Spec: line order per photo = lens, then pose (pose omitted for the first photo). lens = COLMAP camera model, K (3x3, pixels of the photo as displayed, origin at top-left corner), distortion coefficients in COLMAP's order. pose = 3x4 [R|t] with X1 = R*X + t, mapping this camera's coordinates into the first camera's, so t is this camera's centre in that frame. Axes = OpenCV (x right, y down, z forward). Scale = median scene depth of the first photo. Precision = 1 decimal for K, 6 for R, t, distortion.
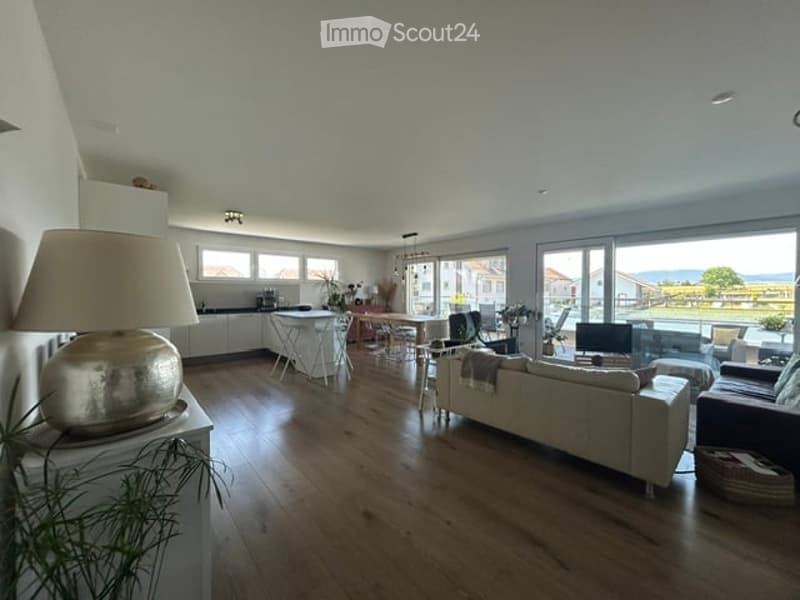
lens RADIAL K [[321.6, 0, 398.6], [0, 321.6, 298.2], [0, 0, 1]] dist [-0.001845, -0.000278]
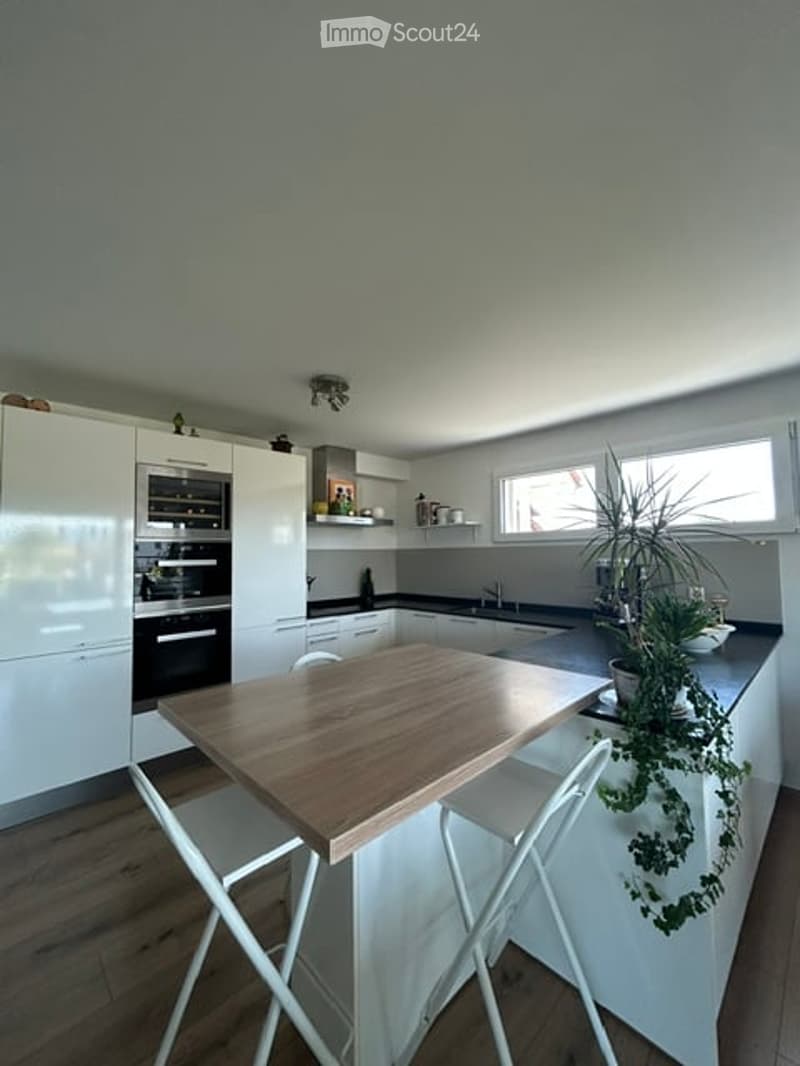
lens RADIAL K [[428.5, 0, 403.2], [0, 428.5, 533.9], [0, 0, 1]] dist [-0.001845, -0.000278]
pose [[0.052518, -0.044025, -0.997649, 0.023559], [-0.004715, 0.999006, -0.044333, -0.032380], [0.998609, 0.007032, 0.052259, 0.685940]]
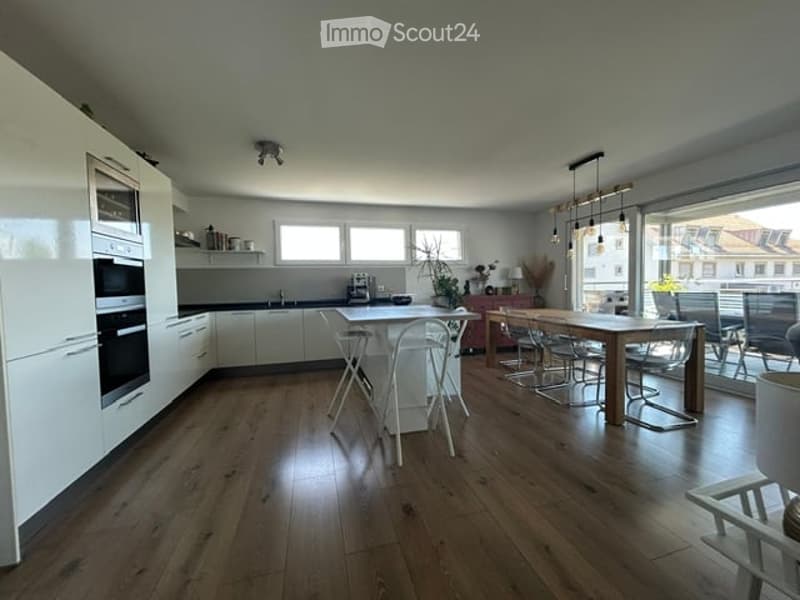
lens RADIAL K [[321.6, 0, 398.6], [0, 321.6, 298.2], [0, 0, 1]] dist [-0.001845, -0.000278]
pose [[0.903093, 0.001125, -0.429444, -0.012571], [0.011248, 0.999592, 0.026273, 0.007005], [0.429298, -0.028558, 0.902711, 0.347075]]
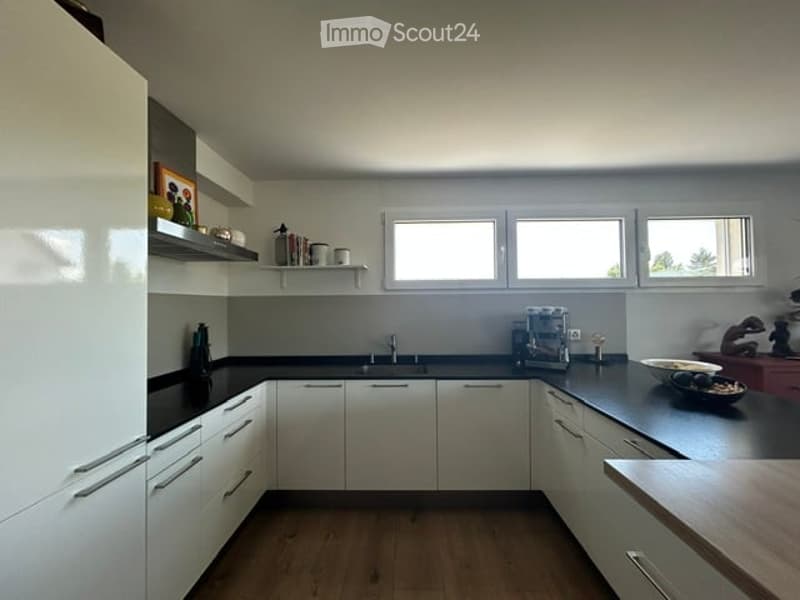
lens RADIAL K [[321.6, 0, 398.6], [0, 321.6, 298.2], [0, 0, 1]] dist [-0.001845, -0.000278]
pose [[0.743308, -0.020428, -0.668637, -0.258987], [-0.003721, 0.999392, -0.034670, -0.024338], [0.668939, 0.028258, 0.742780, 0.567530]]
